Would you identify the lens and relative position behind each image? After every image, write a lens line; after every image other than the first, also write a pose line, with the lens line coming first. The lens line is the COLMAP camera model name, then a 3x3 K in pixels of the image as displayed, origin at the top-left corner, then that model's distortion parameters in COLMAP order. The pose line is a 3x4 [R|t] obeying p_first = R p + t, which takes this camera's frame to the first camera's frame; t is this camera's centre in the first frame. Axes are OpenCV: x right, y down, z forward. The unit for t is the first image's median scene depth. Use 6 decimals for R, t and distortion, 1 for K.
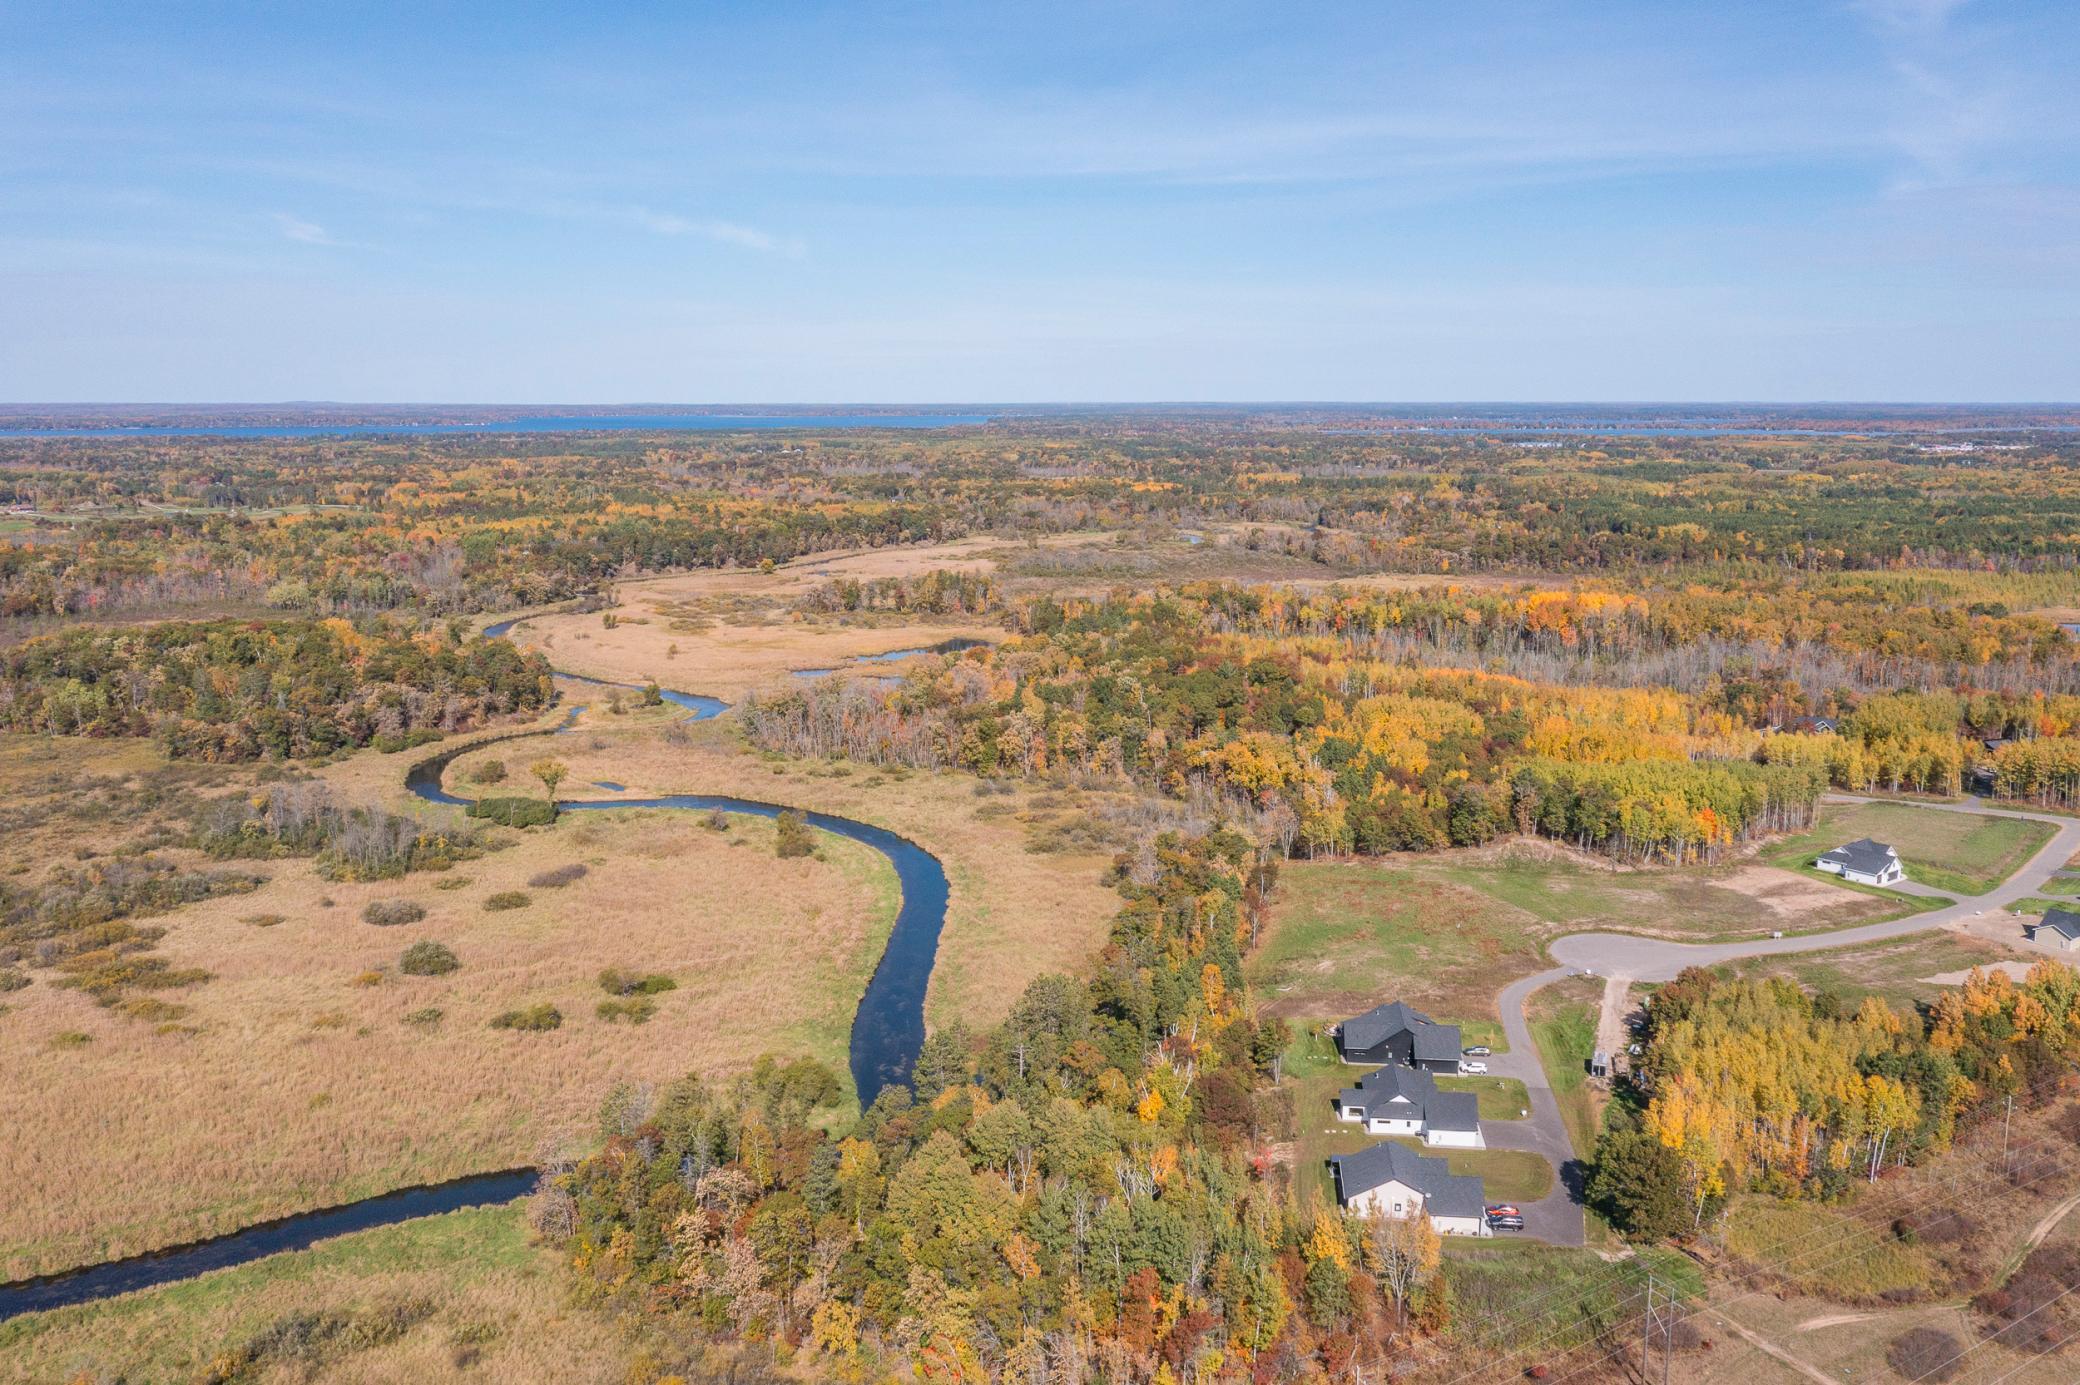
lens RADIAL K [[1677.1, 0, 1041.1], [0, 1677.1, 685.7], [0, 0, 1]] dist [-0.018436, 0.006755]
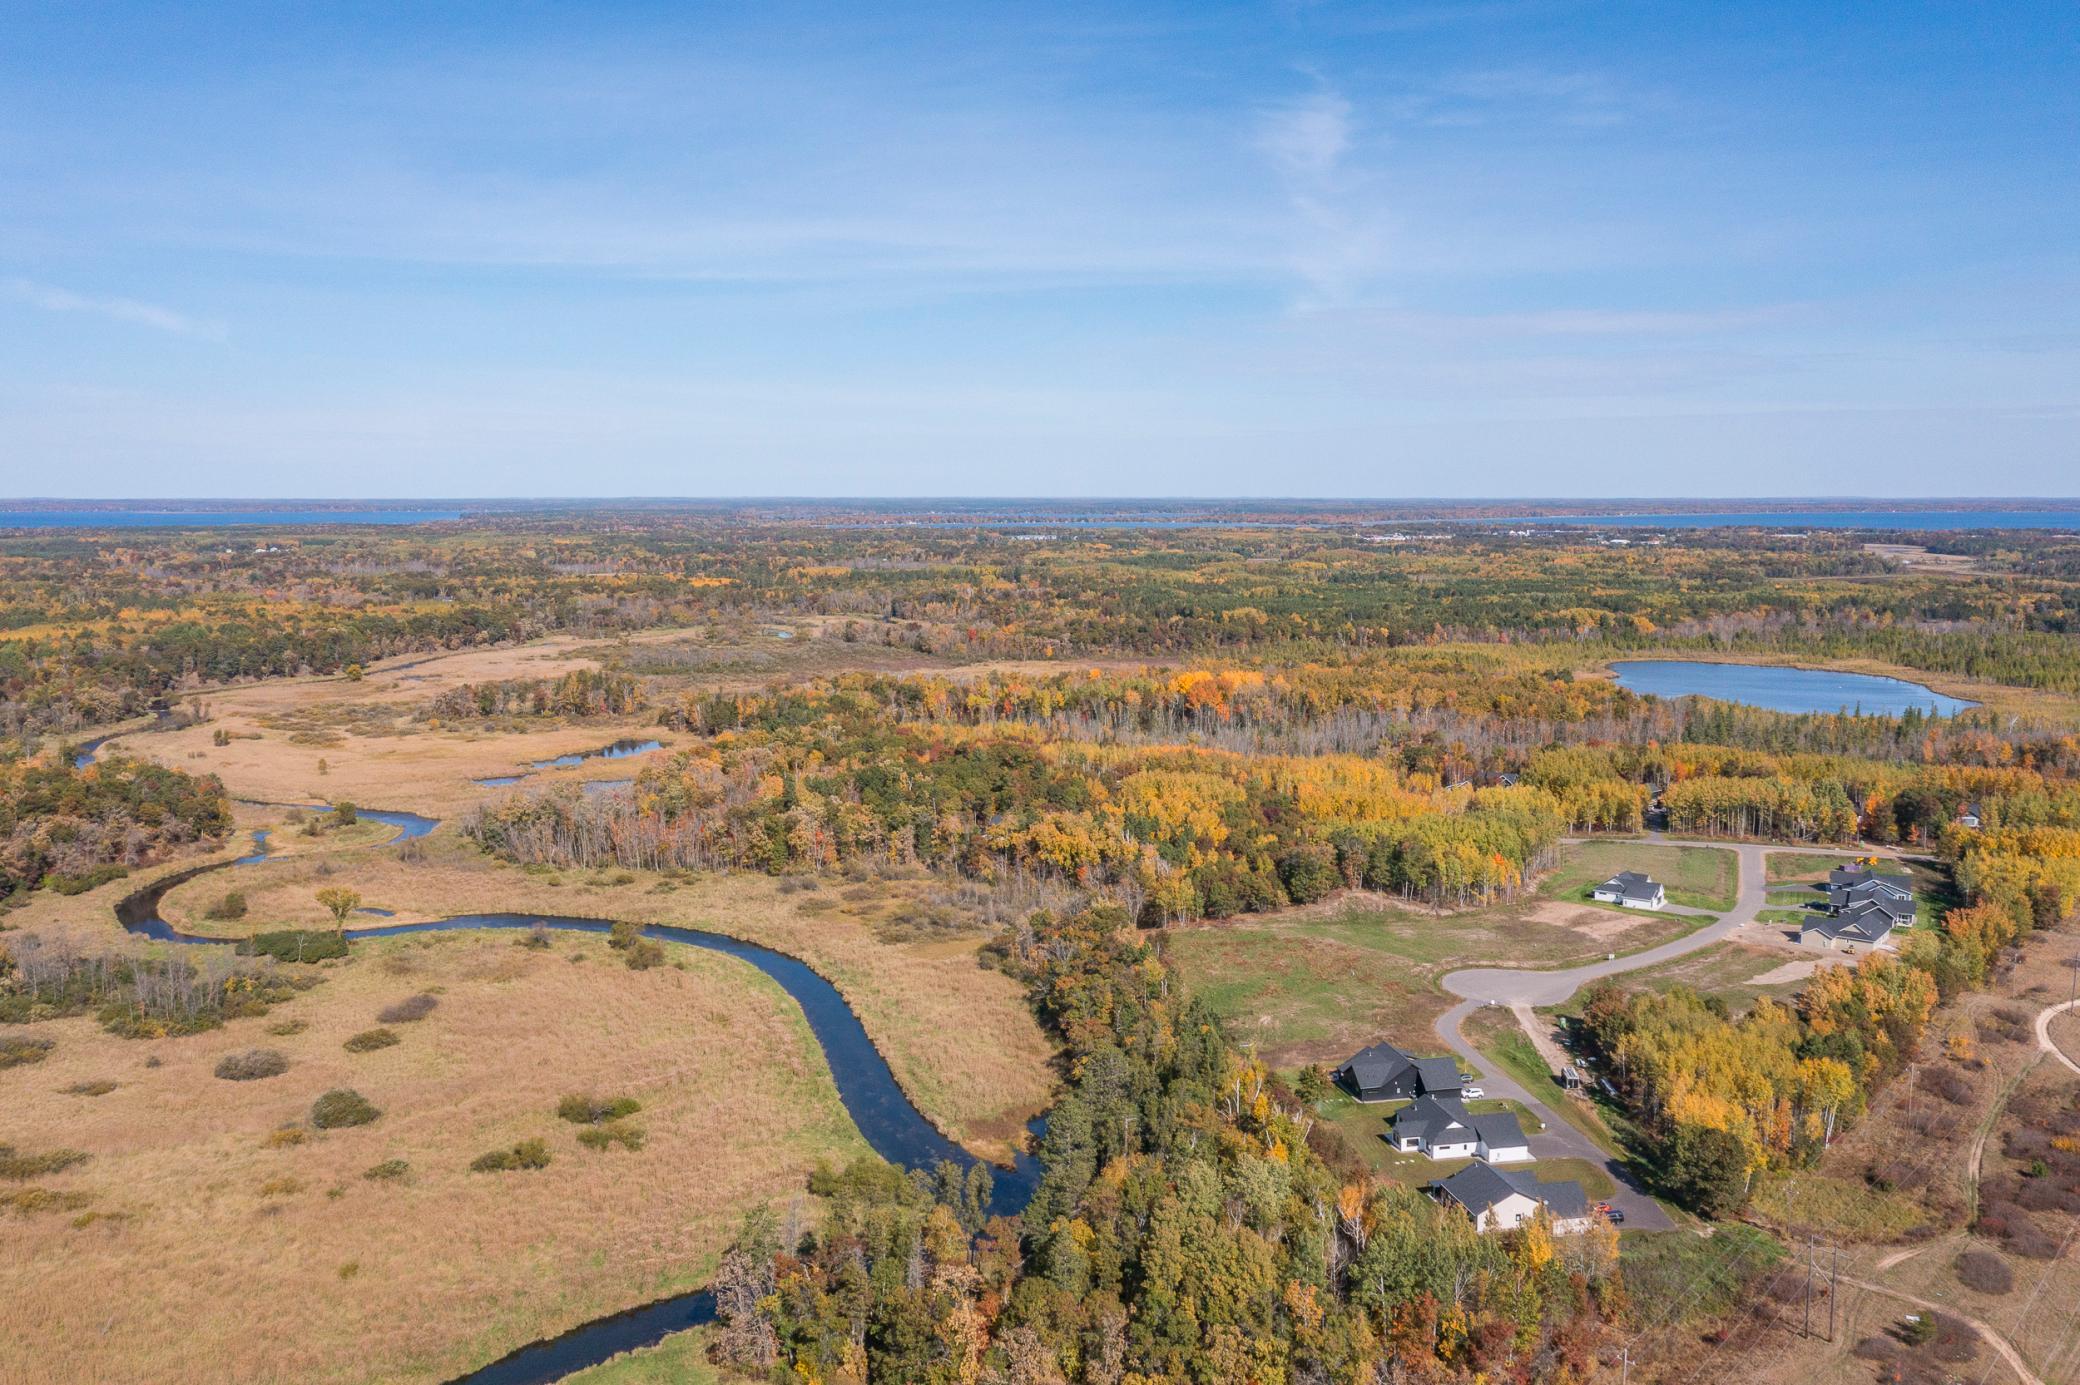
lens RADIAL K [[1677.1, 0, 1043.6], [0, 1677.1, 701.7], [0, 0, 1]] dist [-0.018436, 0.006755]
pose [[0.949830, -0.036354, 0.310648, -0.186350], [0.050726, 0.997977, -0.038311, -0.001123], [-0.308627, 0.052147, 0.949753, 0.012443]]
